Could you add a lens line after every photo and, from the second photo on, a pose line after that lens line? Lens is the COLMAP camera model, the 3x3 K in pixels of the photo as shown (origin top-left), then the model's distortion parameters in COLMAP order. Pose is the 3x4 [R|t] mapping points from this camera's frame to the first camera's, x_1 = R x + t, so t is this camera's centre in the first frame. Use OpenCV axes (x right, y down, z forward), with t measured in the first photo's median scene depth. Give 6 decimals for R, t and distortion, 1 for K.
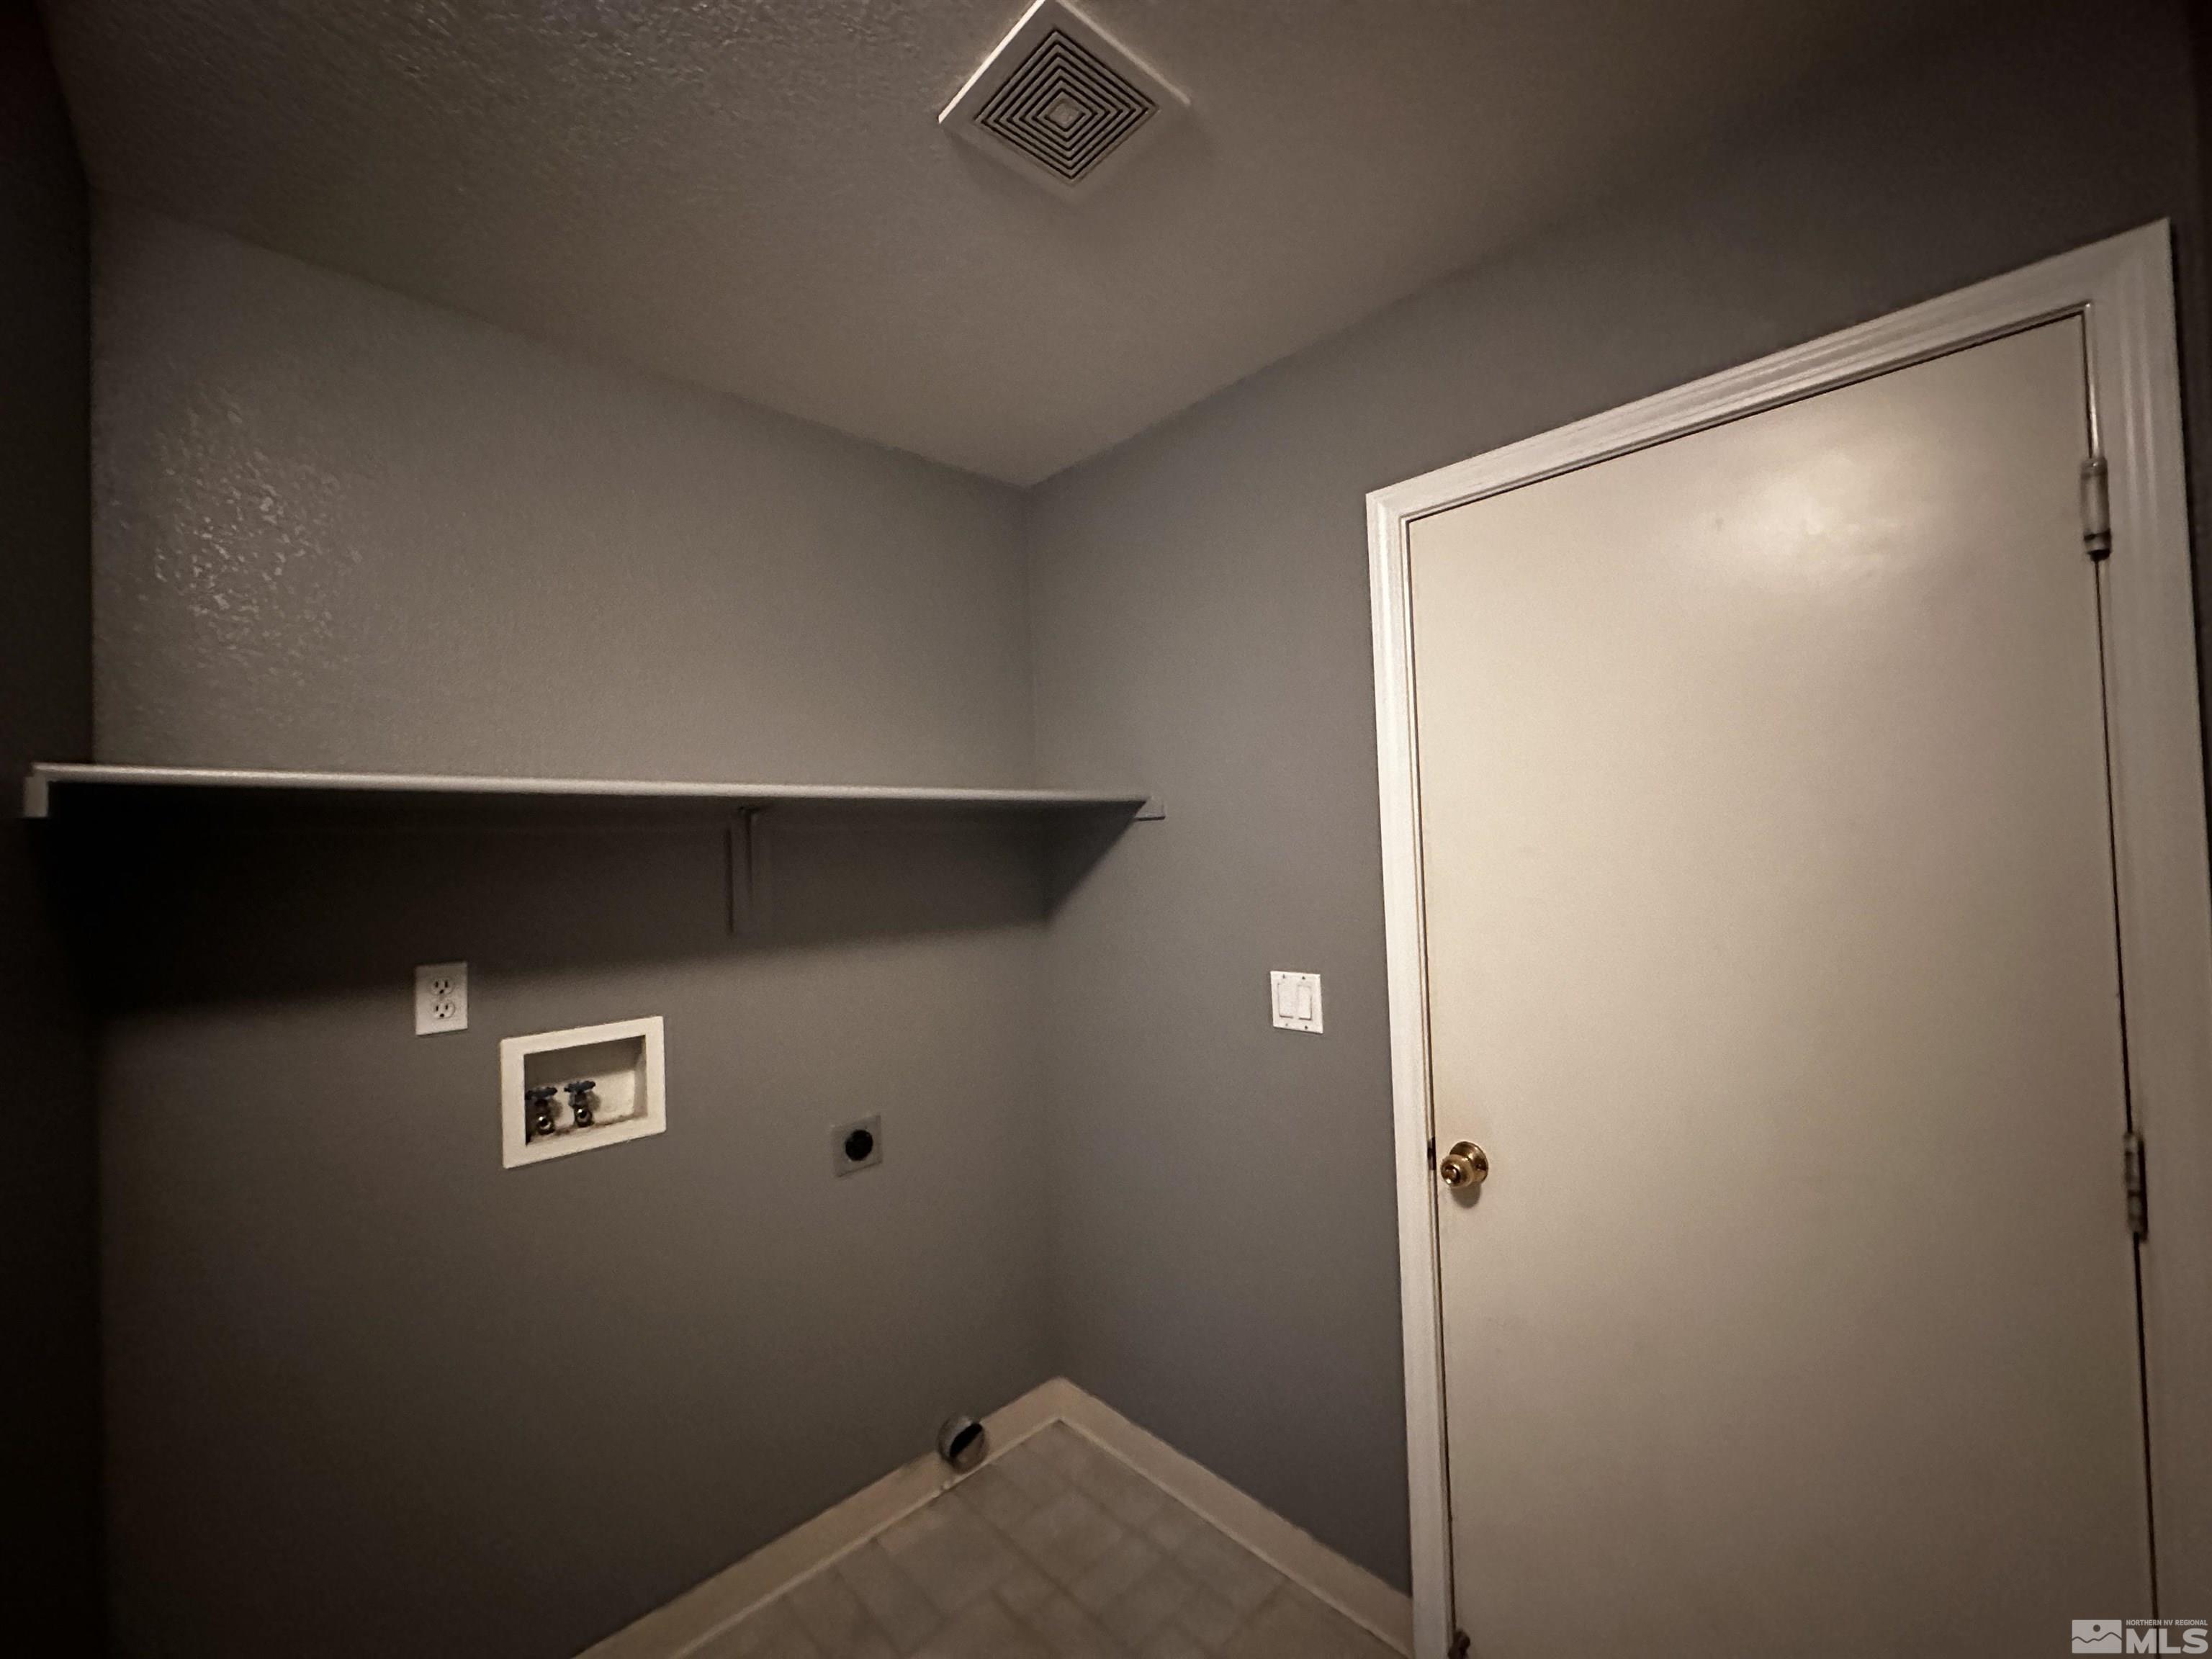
lens RADIAL K [[875.1, 0, 1106.0], [0, 875.1, 827.9], [0, 0, 1]] dist [-0.003483, 0.000517]
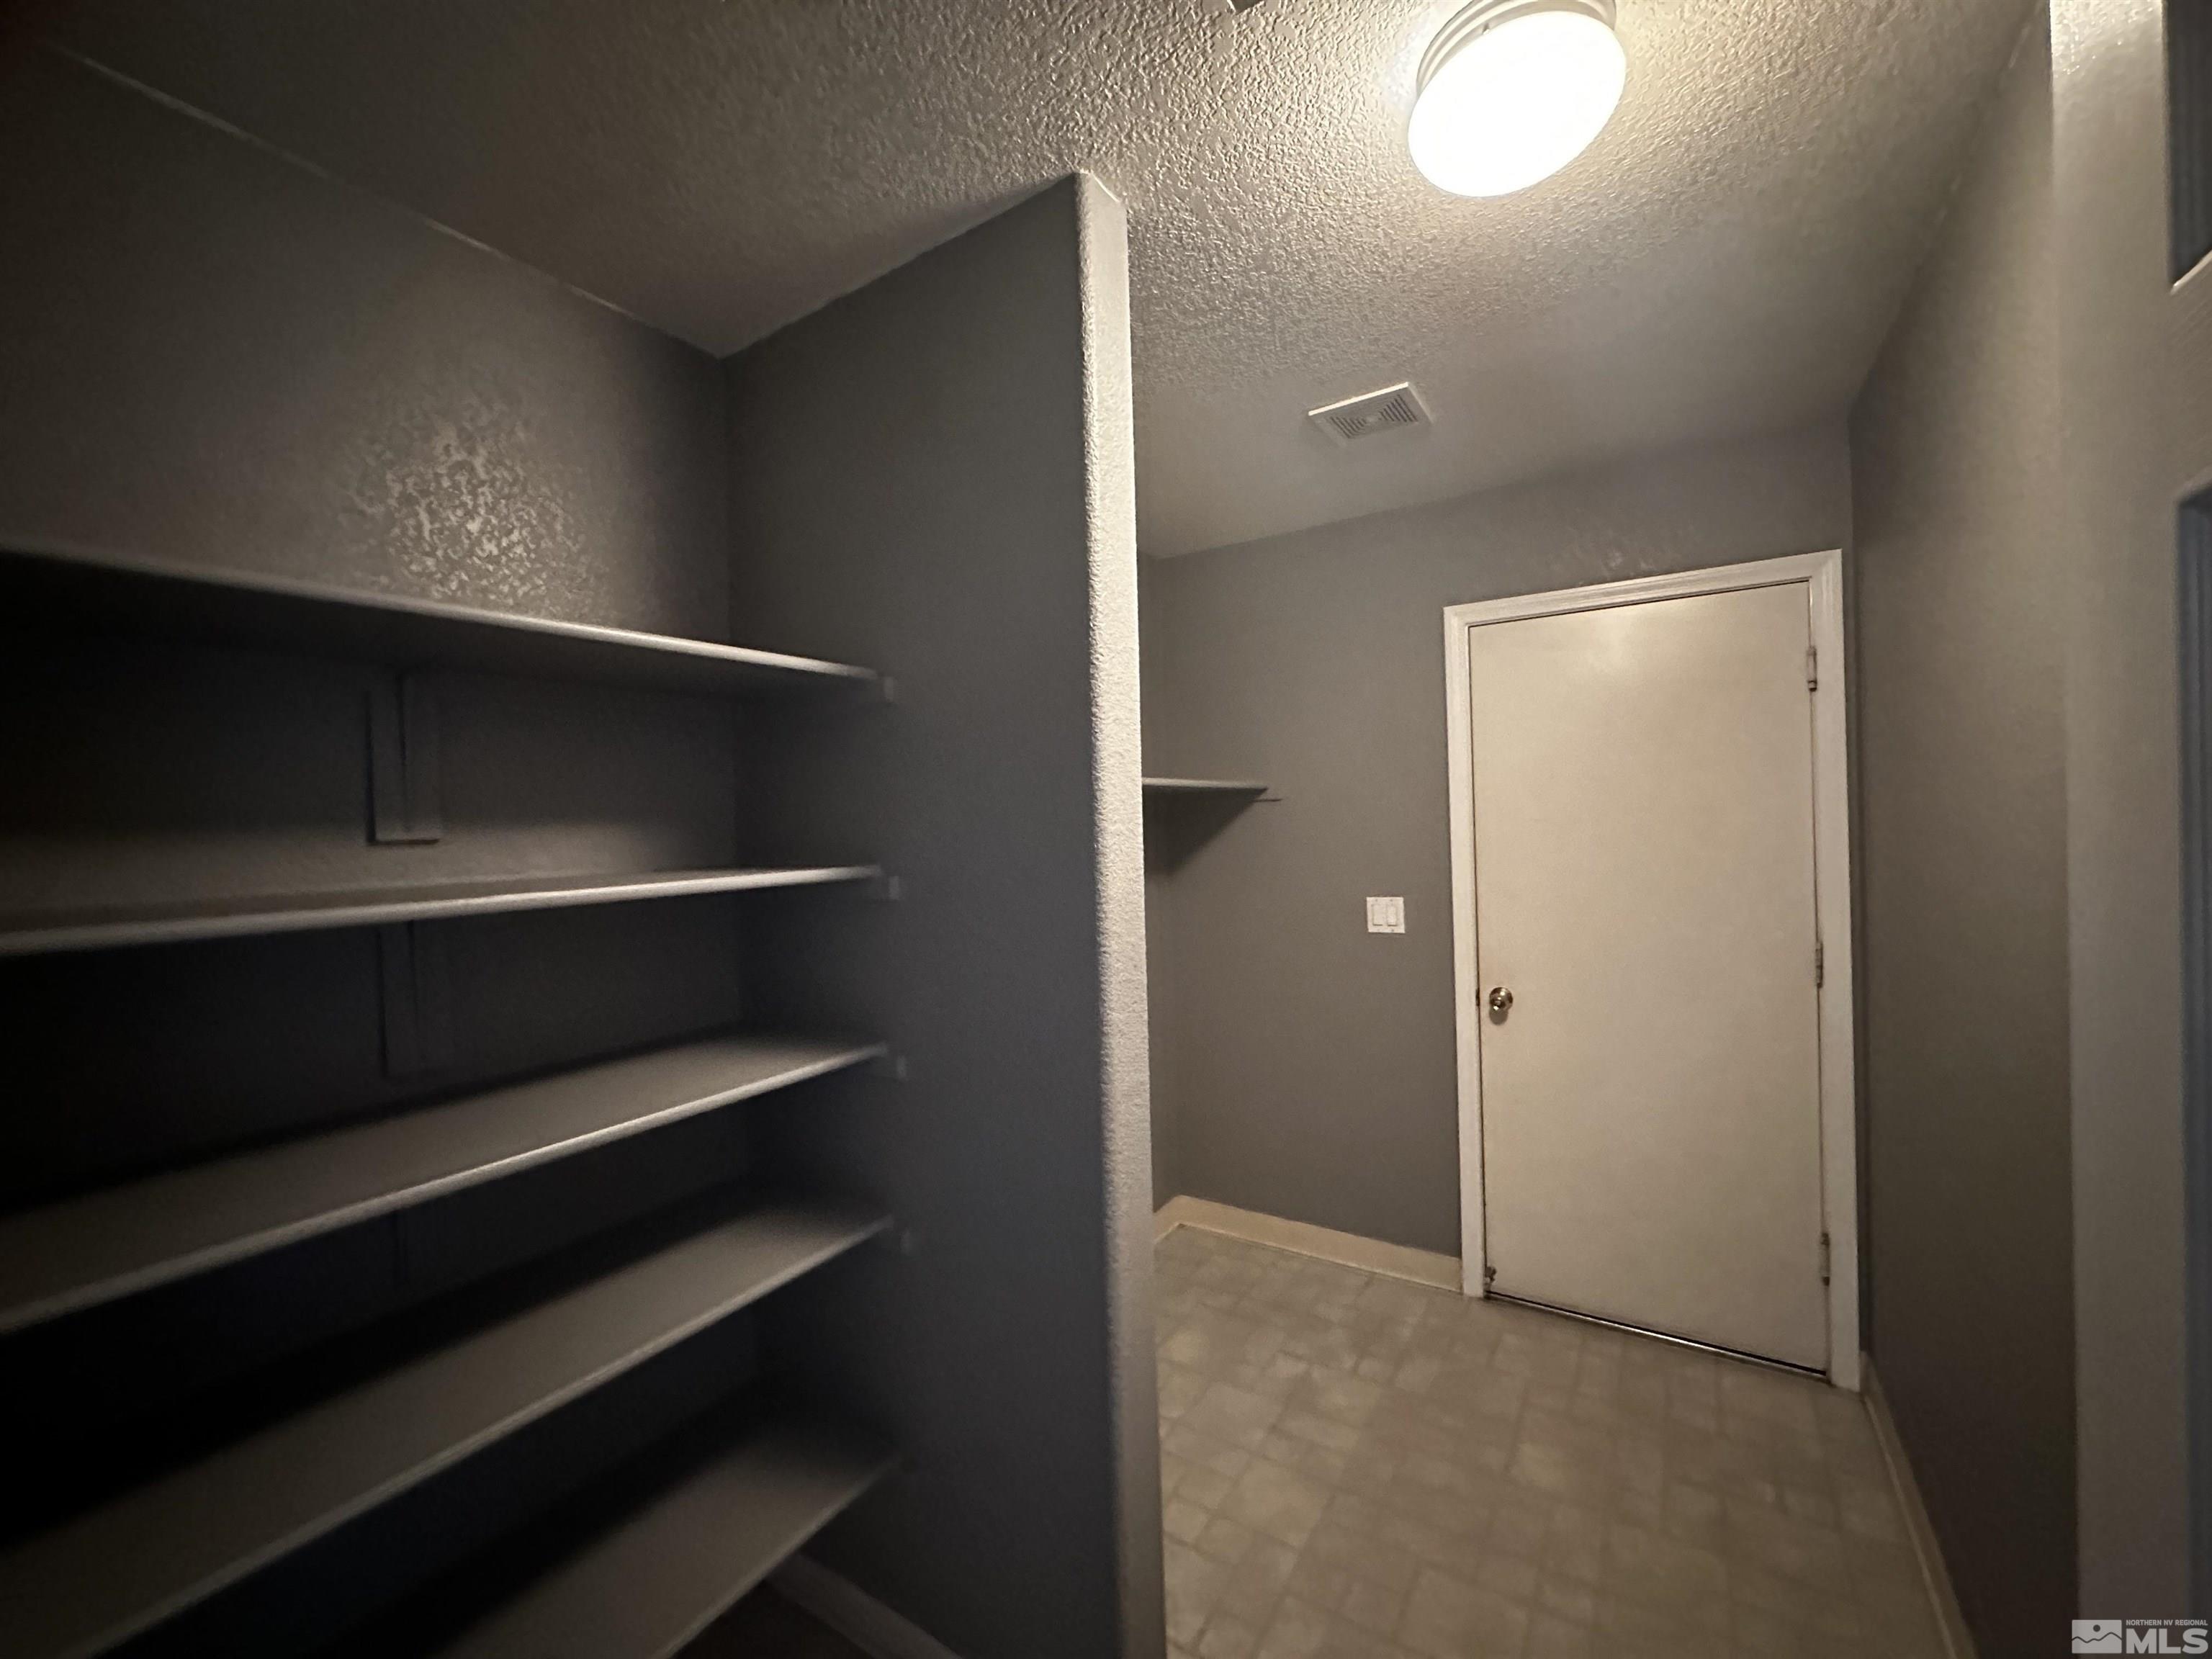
lens RADIAL K [[875.1, 0, 1108.2], [0, 875.1, 828.6], [0, 0, 1]] dist [-0.003483, 0.000517]
pose [[0.973829, 0.002936, 0.227263, -0.706587], [-0.007805, 0.999759, 0.020530, 0.011097], [-0.227148, -0.021766, 0.973617, -0.490050]]
